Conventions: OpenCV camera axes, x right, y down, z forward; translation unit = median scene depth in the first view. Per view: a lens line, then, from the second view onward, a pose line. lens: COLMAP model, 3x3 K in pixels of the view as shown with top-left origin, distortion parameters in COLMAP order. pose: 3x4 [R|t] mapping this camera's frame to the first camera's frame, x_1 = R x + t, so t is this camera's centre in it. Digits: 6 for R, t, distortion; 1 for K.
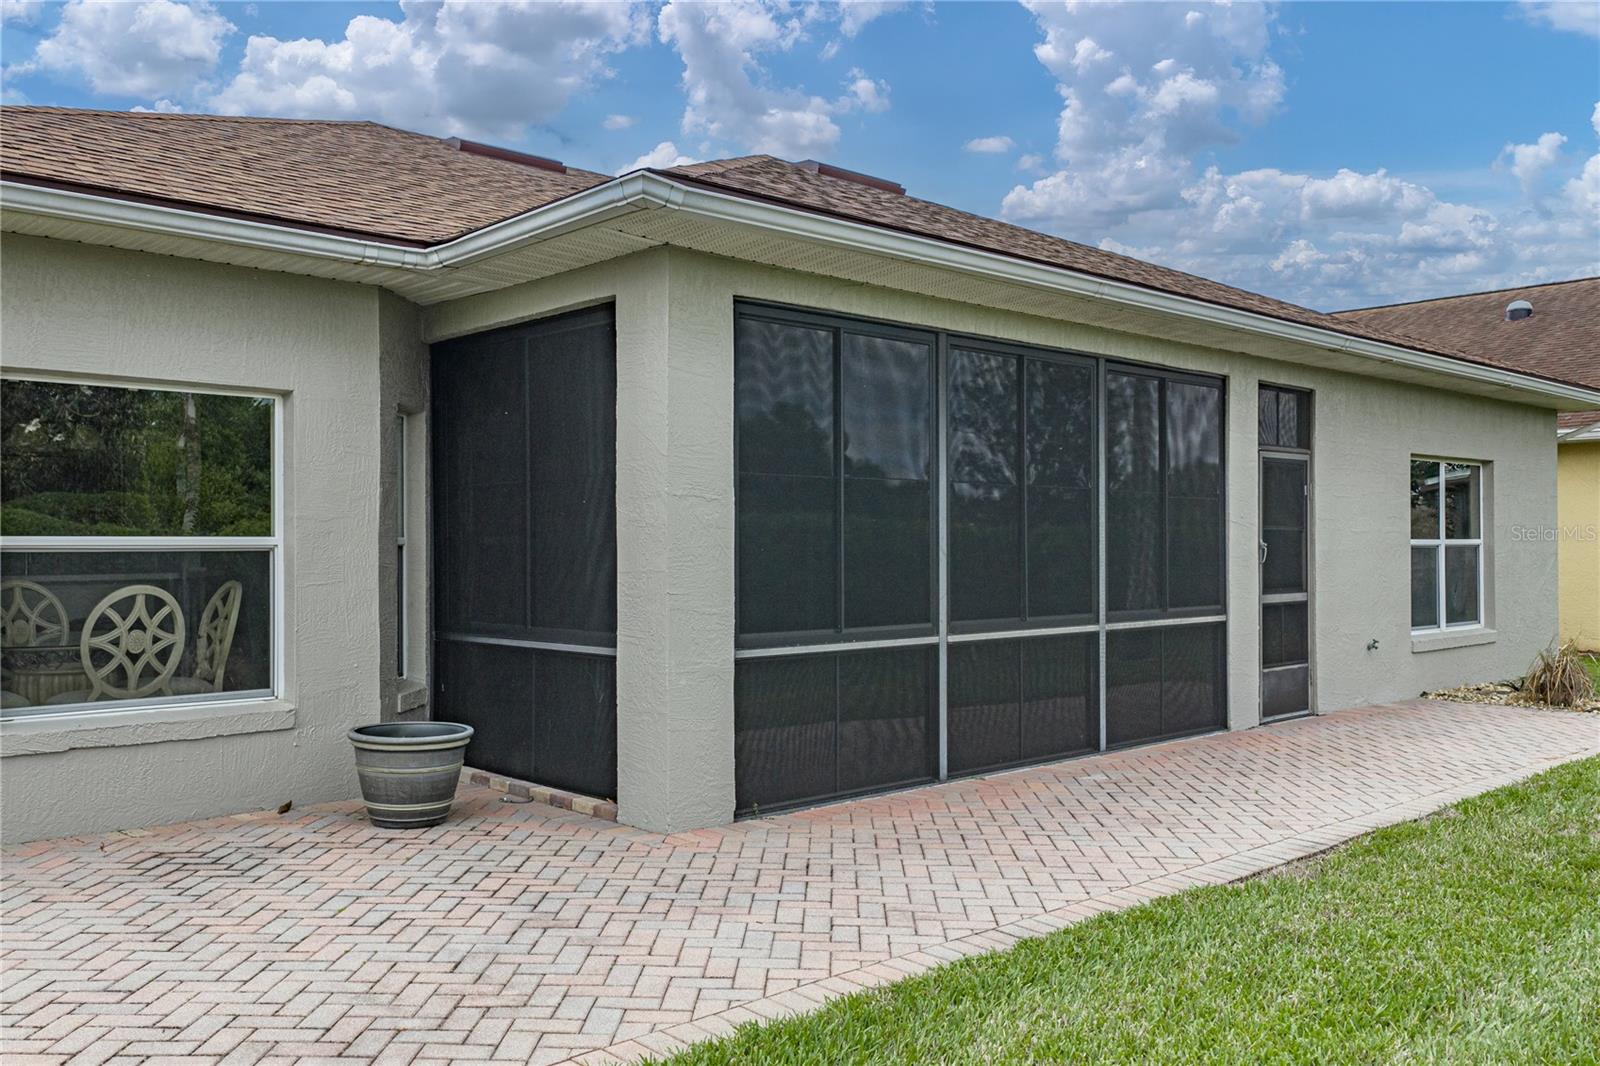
lens RADIAL K [[1402.6, 0, 798.1], [0, 1402.6, 592.4], [0, 0, 1]] dist [0.039571, 0.008030]
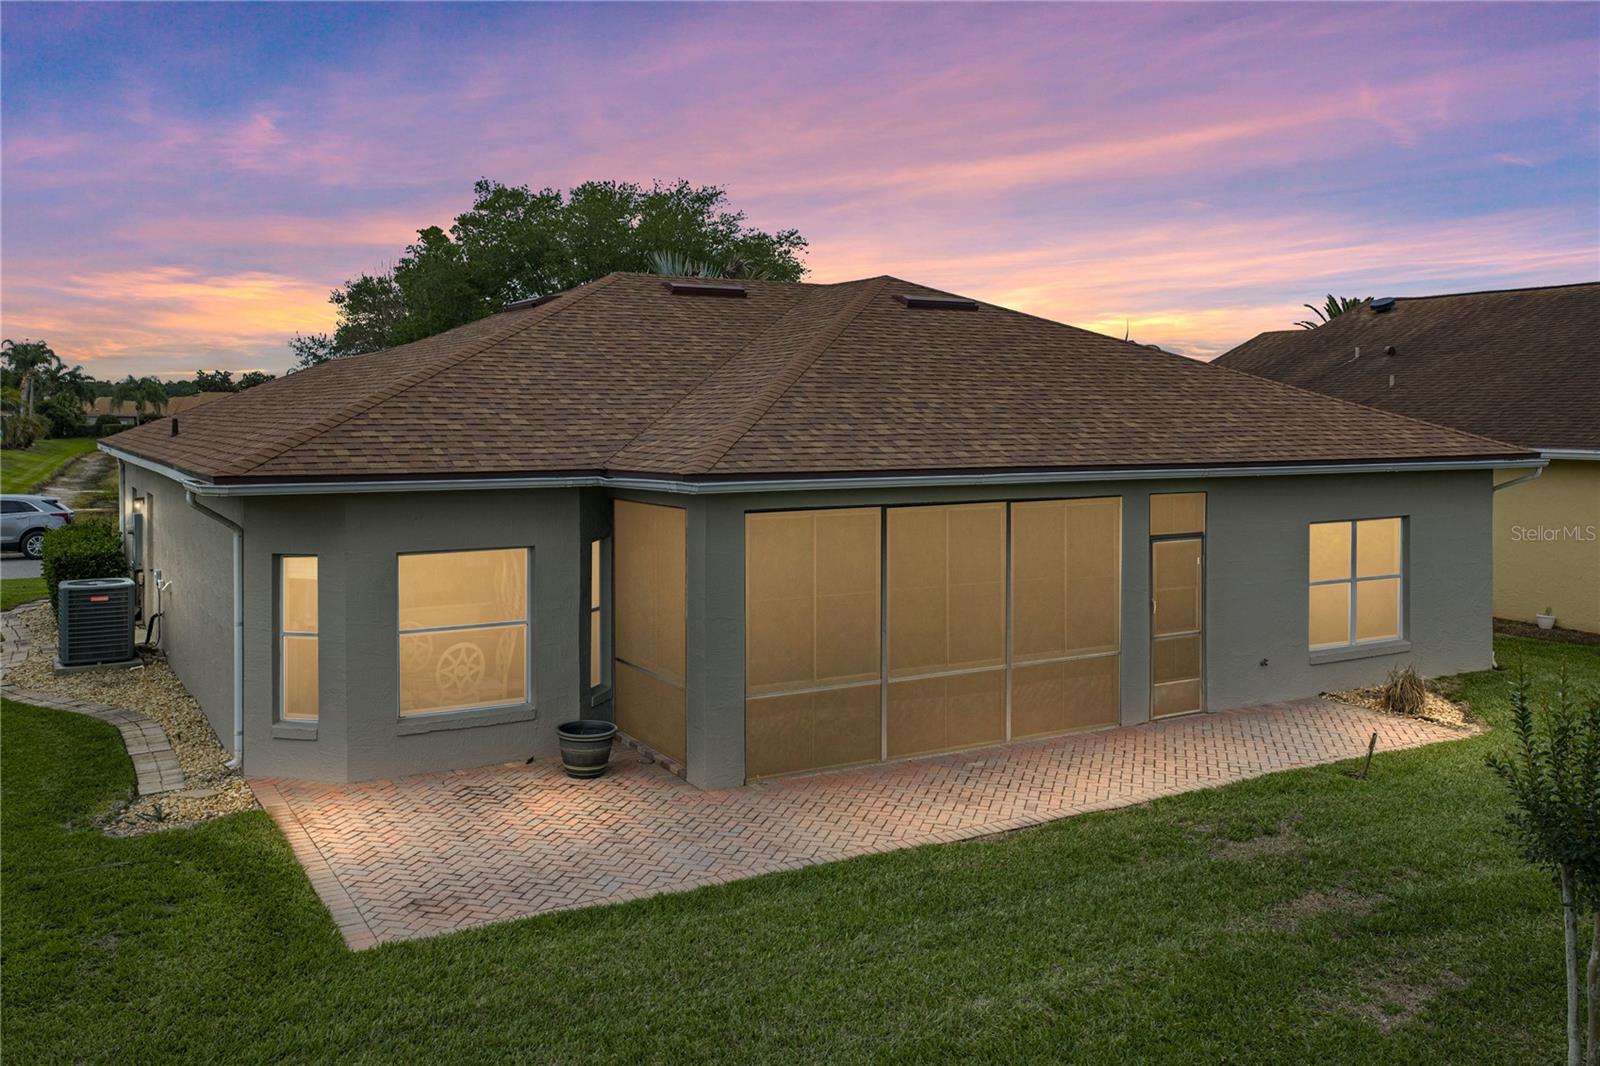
lens RADIAL K [[1376.9, 0, 798.1], [0, 1376.9, 536.7], [0, 0, 1]] dist [0.029105, 0.001068]
pose [[0.973425, 0.026594, -0.227456, 0.453375], [-0.012278, 0.997866, 0.064124, -0.302432], [0.228676, -0.059628, 0.971675, -0.807004]]
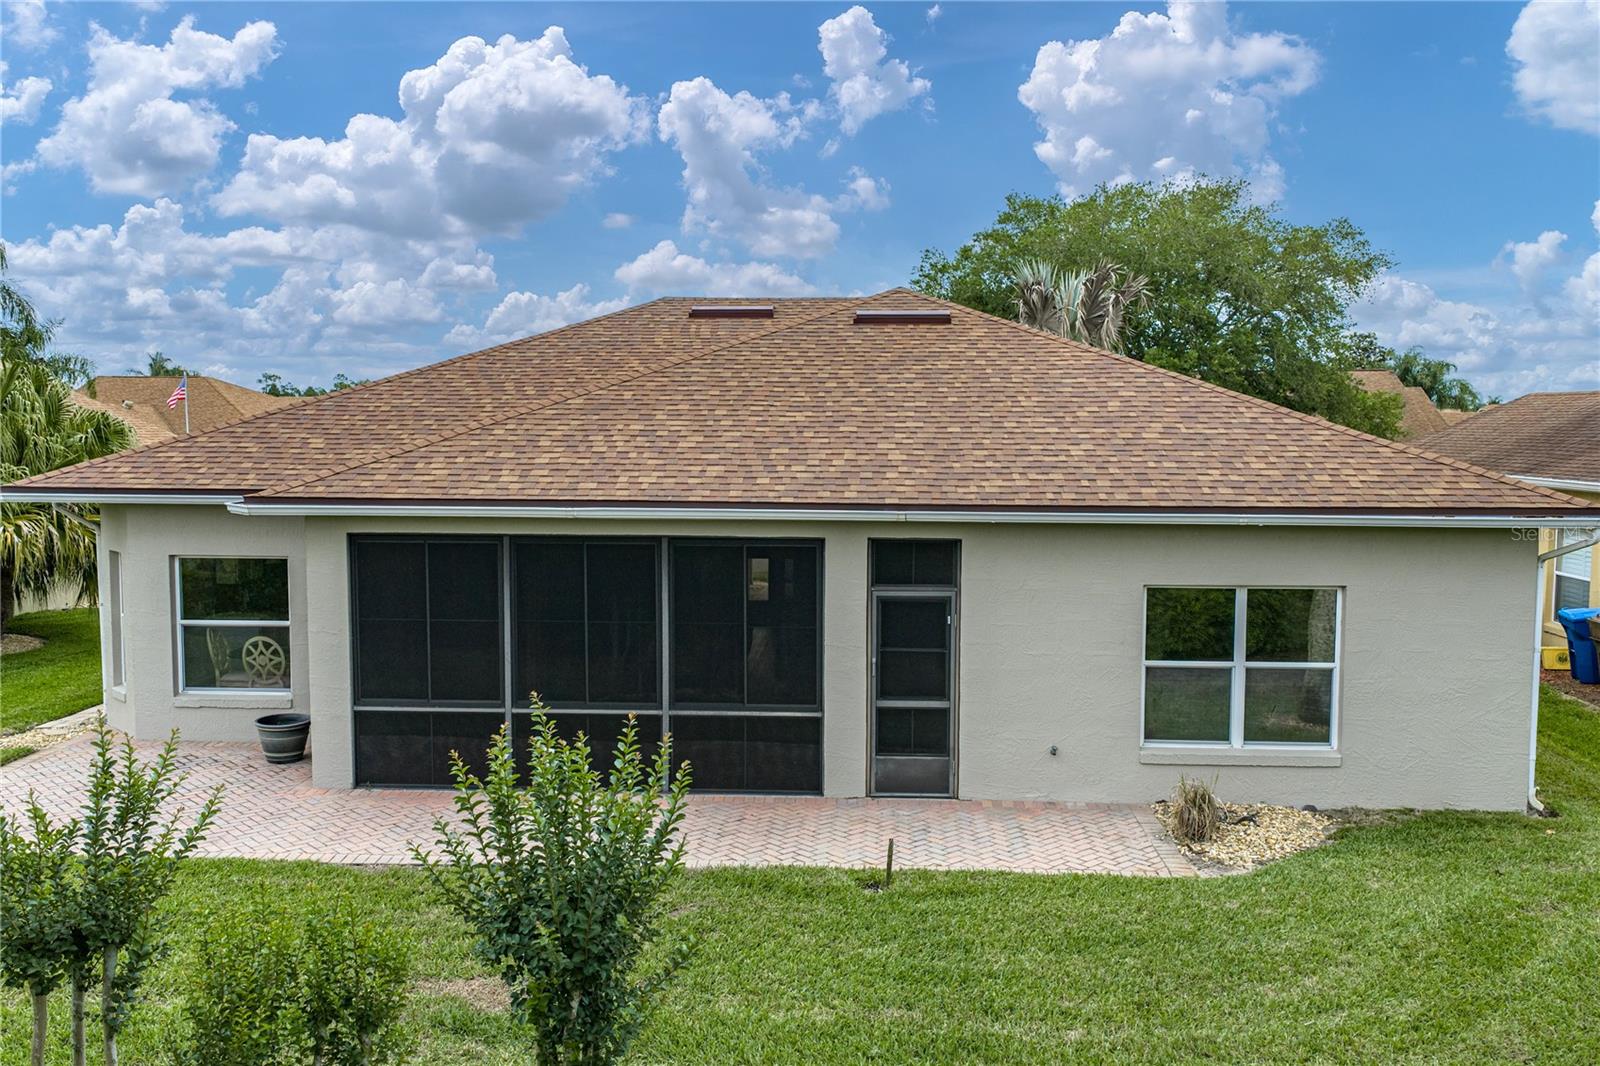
lens RADIAL K [[1376.9, 0, 798.1], [0, 1376.9, 536.7], [0, 0, 1]] dist [0.029105, 0.001068]
pose [[0.687962, 0.063104, -0.722998, 1.872130], [-0.032547, 0.997893, 0.056128, -0.343858], [0.725017, -0.015082, 0.688566, 0.096818]]
